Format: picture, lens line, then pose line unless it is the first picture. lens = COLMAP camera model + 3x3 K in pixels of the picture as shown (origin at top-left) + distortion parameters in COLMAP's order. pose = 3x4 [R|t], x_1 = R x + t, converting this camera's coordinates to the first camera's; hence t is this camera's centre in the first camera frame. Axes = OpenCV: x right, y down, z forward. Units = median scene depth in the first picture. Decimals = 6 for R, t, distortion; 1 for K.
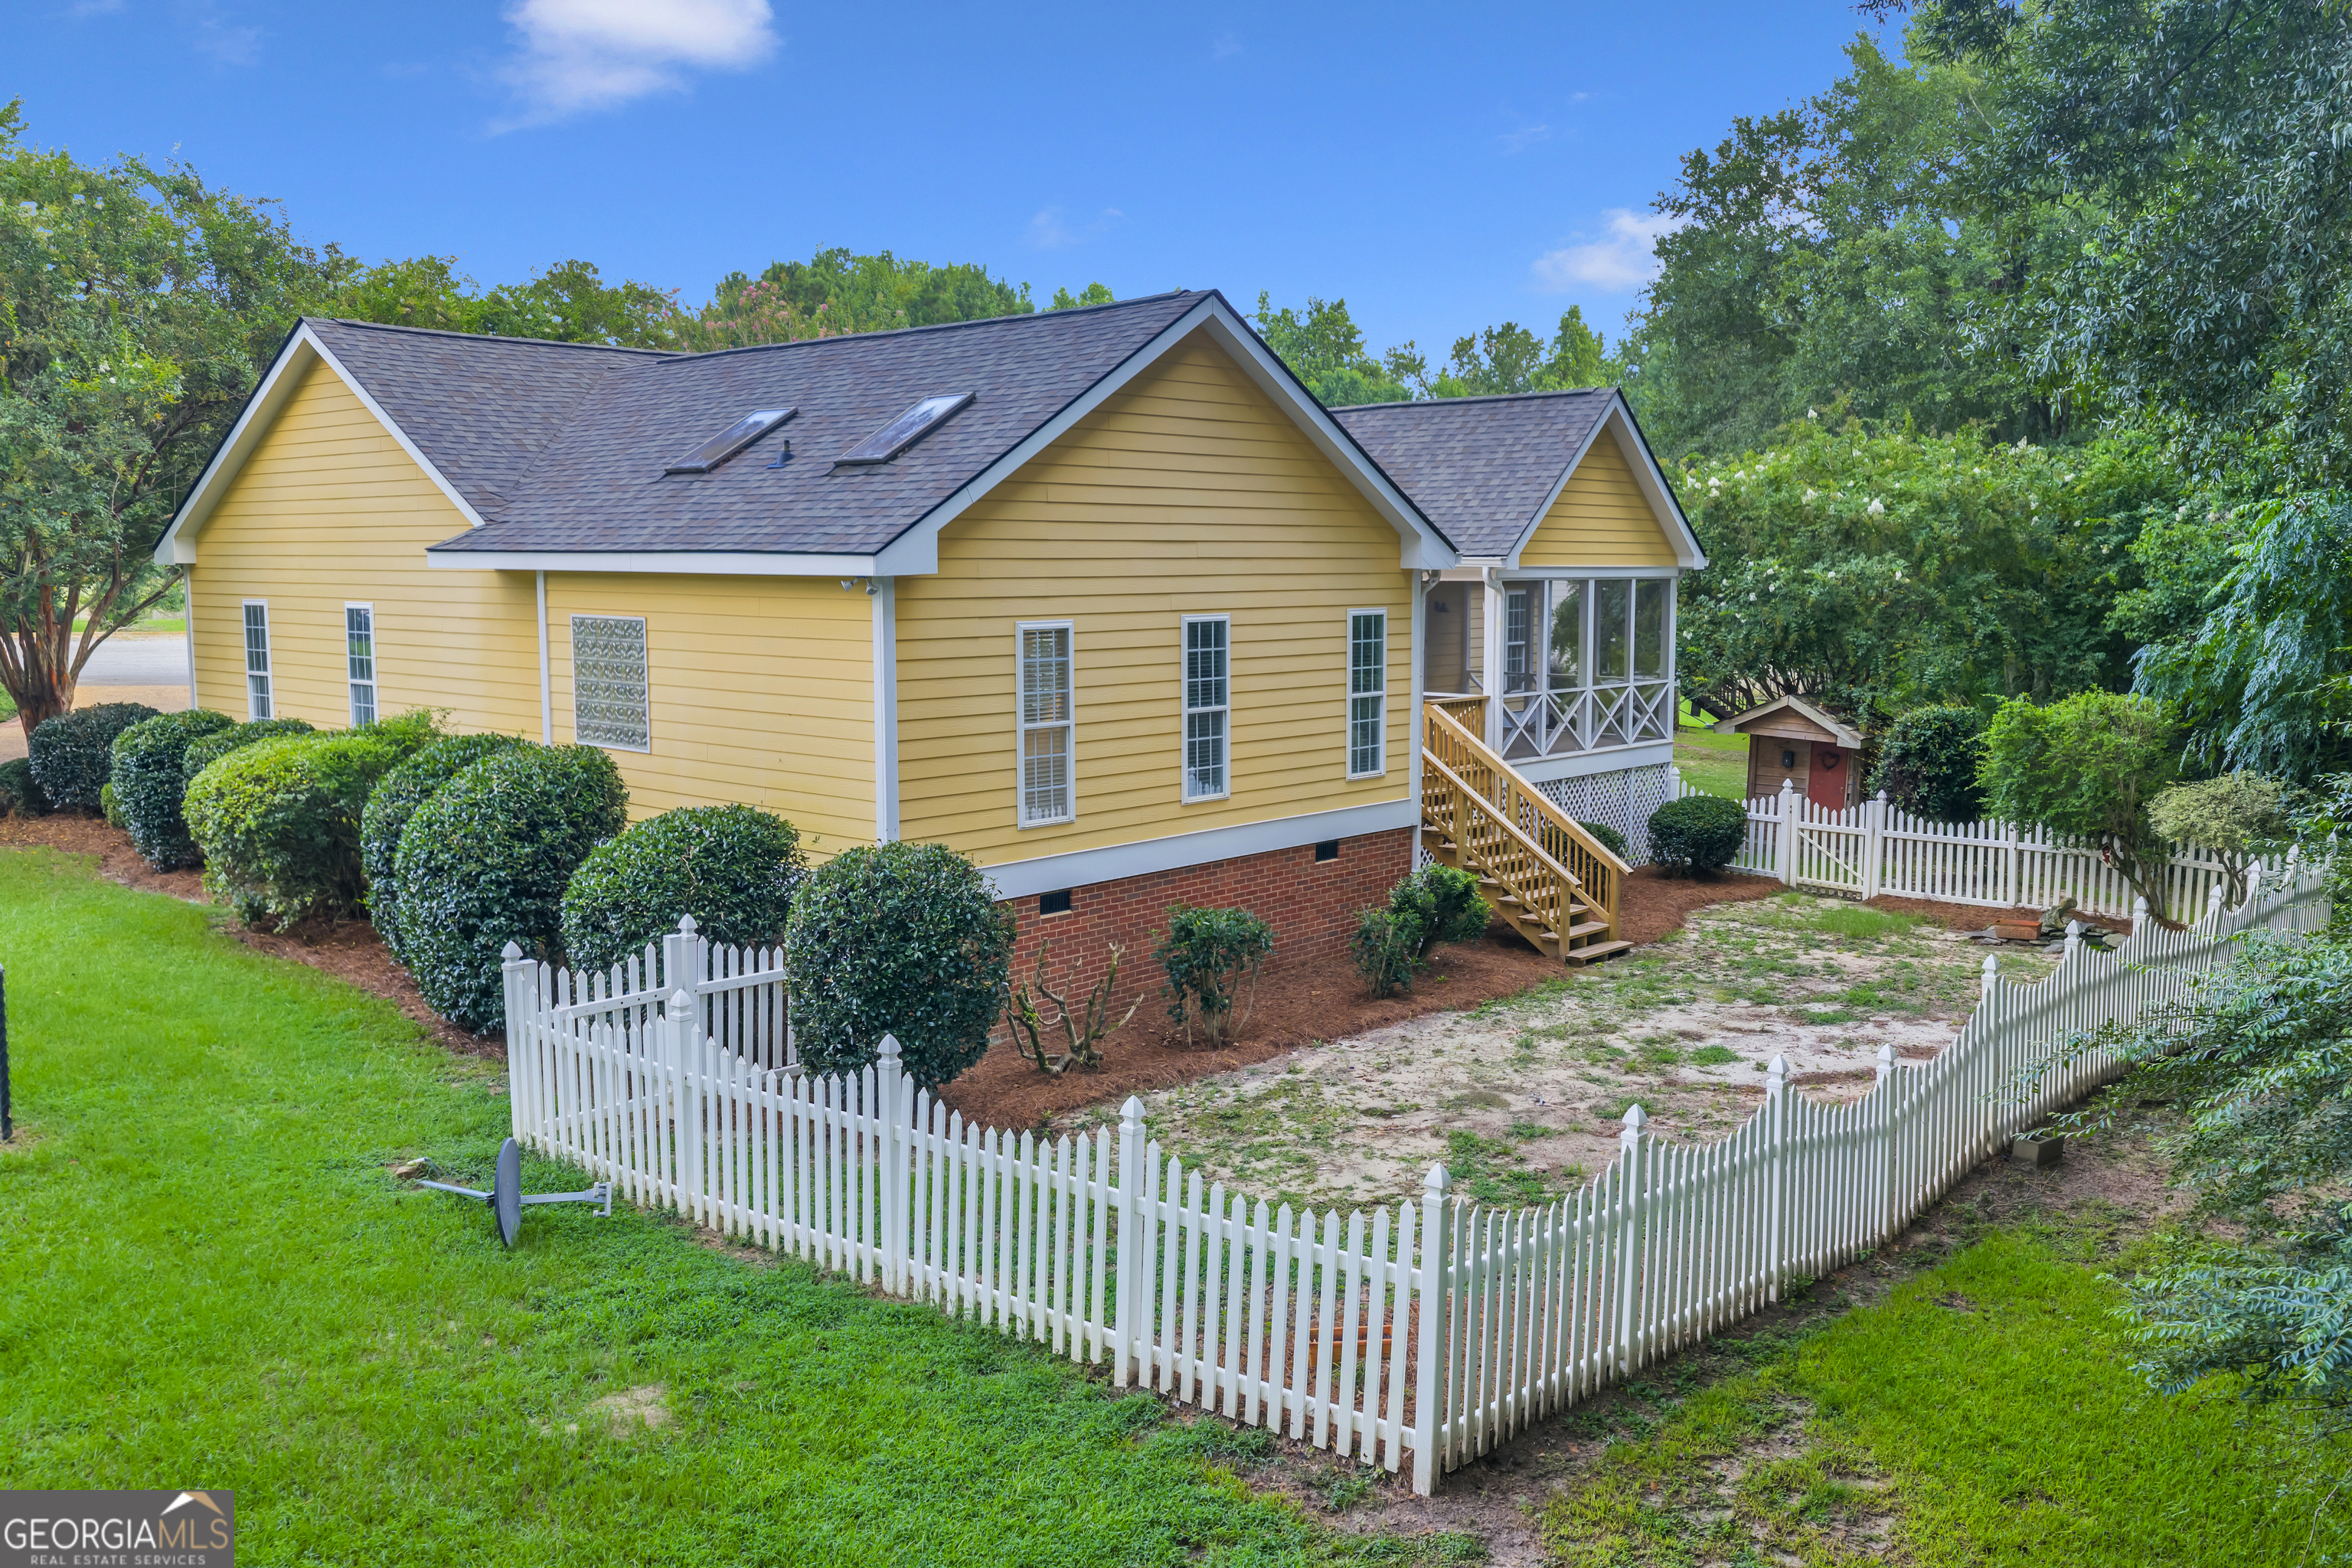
lens RADIAL K [[1922.5, 0, 1176.0], [0, 1922.5, 784.0], [0, 0, 1]] dist [0.026410, -0.002900]
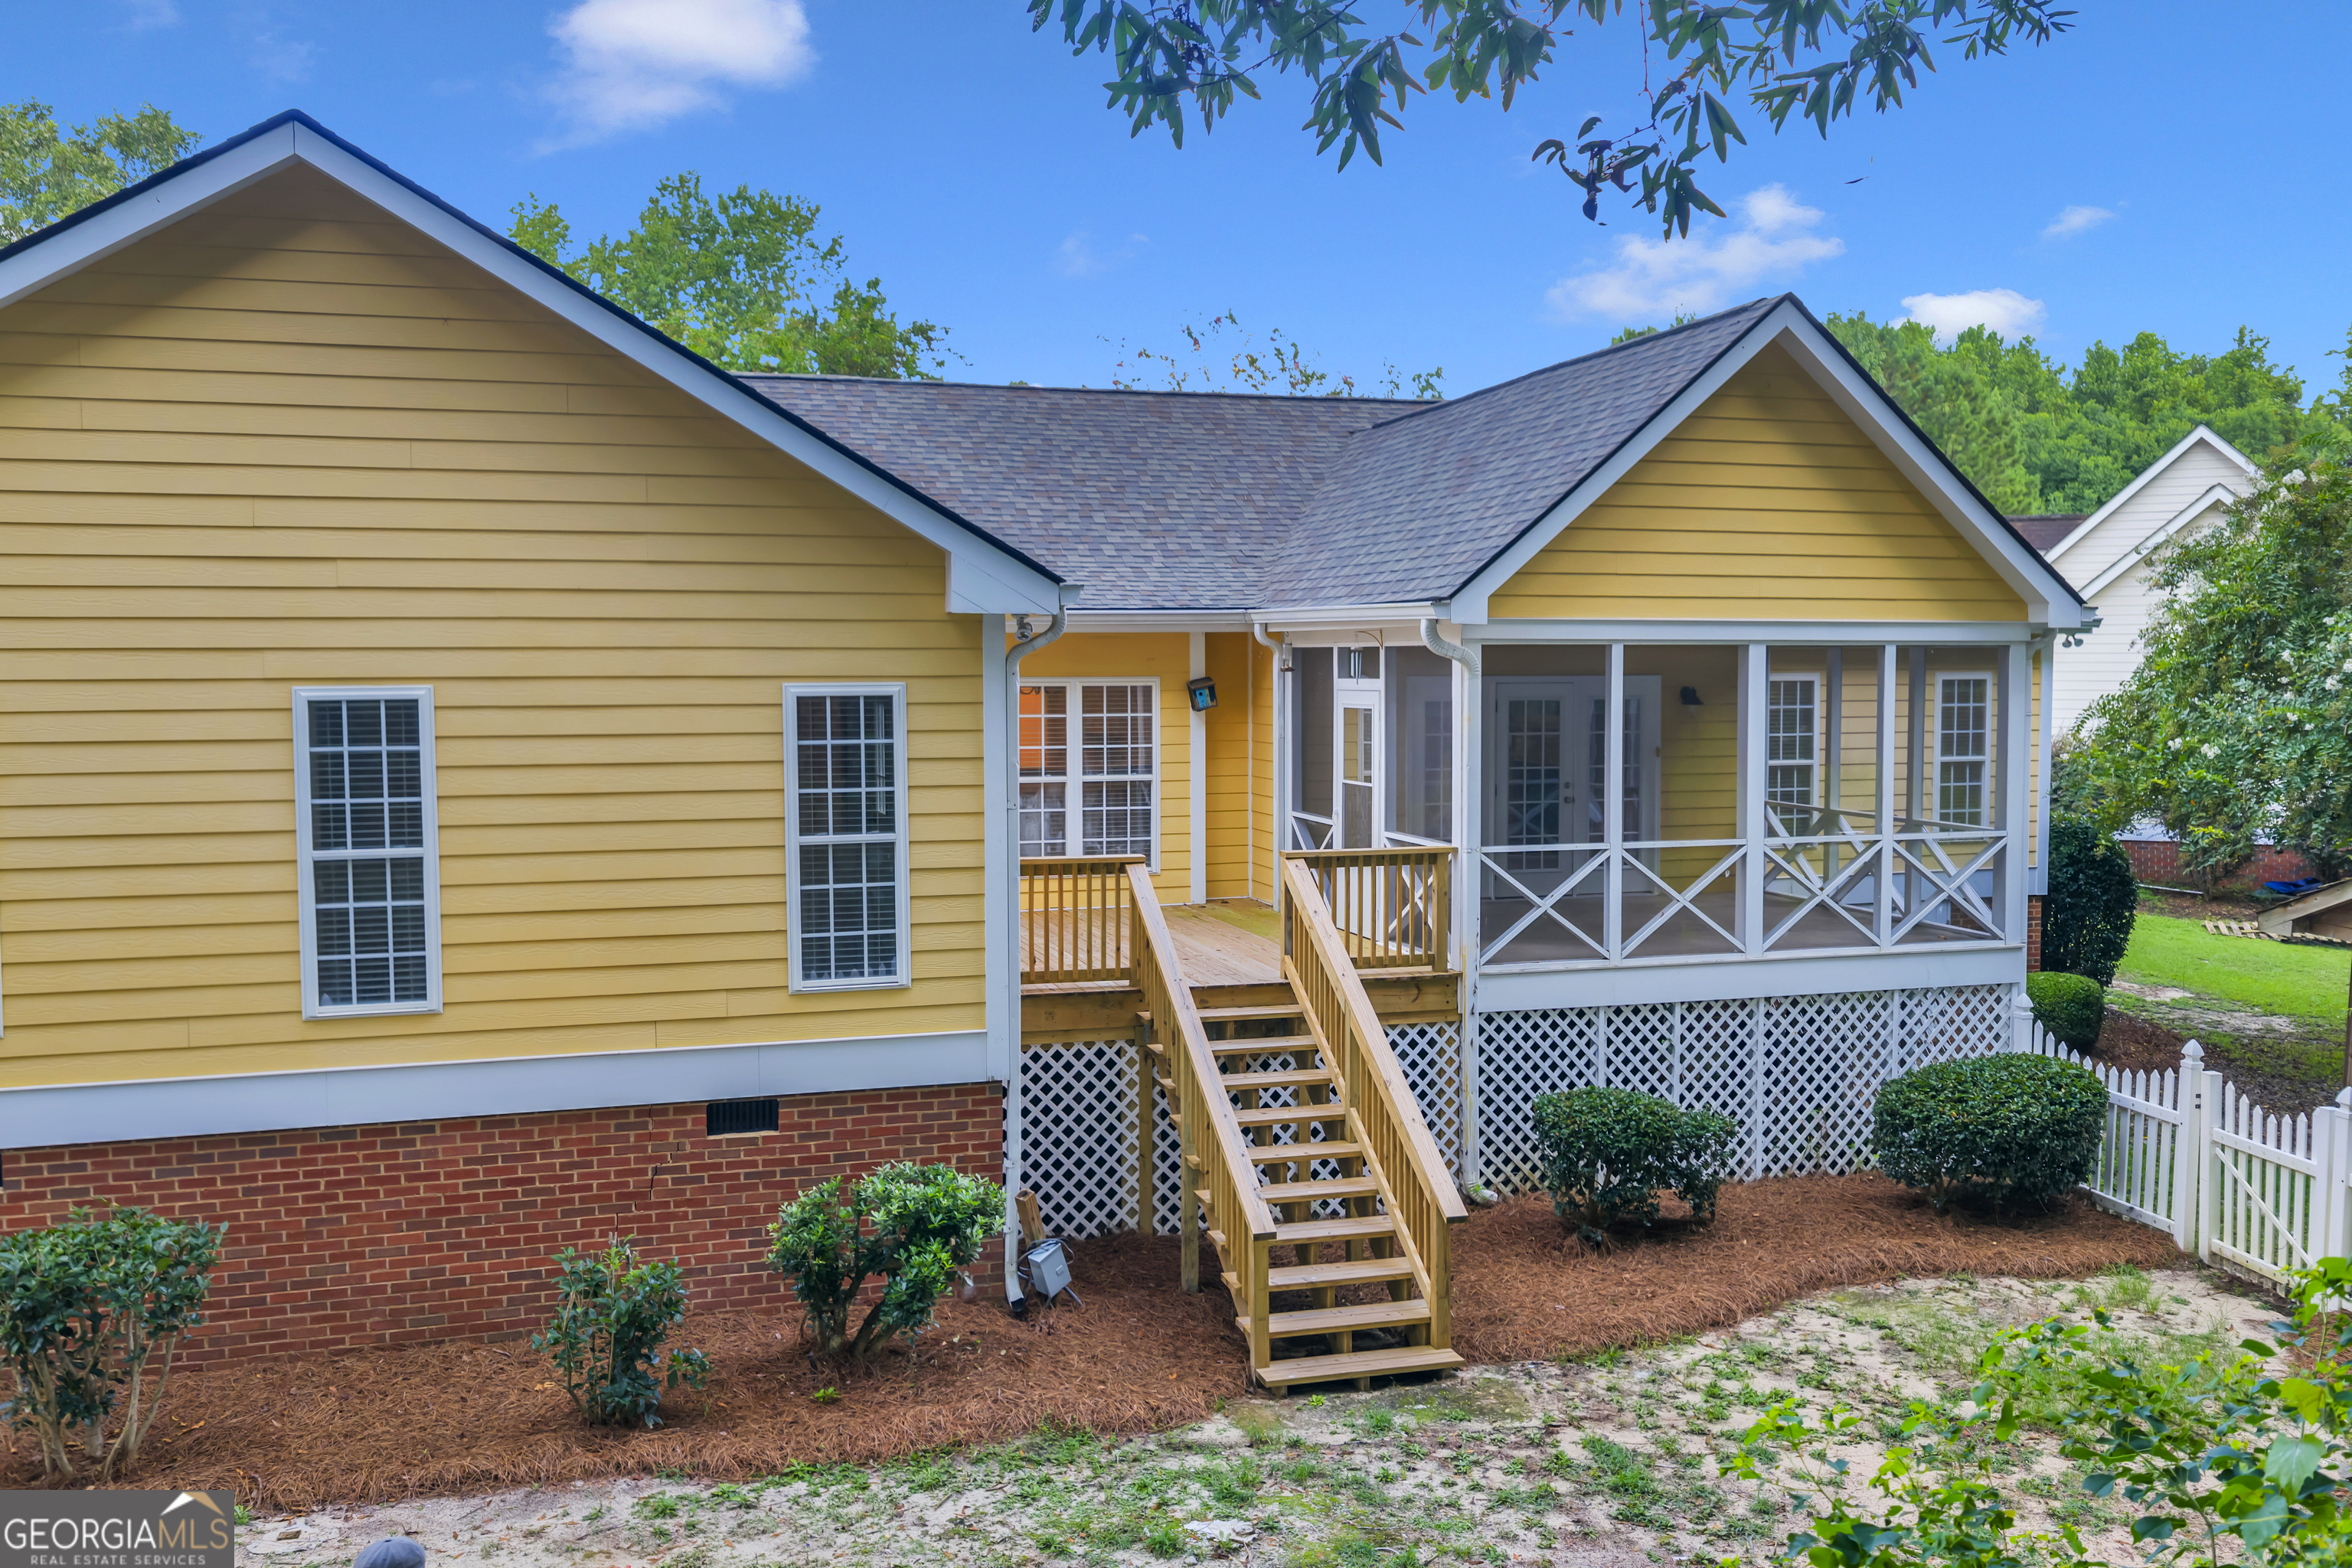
lens RADIAL K [[1935.7, 0, 1176.0], [0, 1935.7, 784.0], [0, 0, 1]] dist [0.018741, -0.044224]
pose [[0.856404, 0.031454, -0.515347, 0.510614], [-0.057794, 0.997710, -0.035148, -0.052638], [0.513061, 0.059885, 0.856261, 0.625518]]
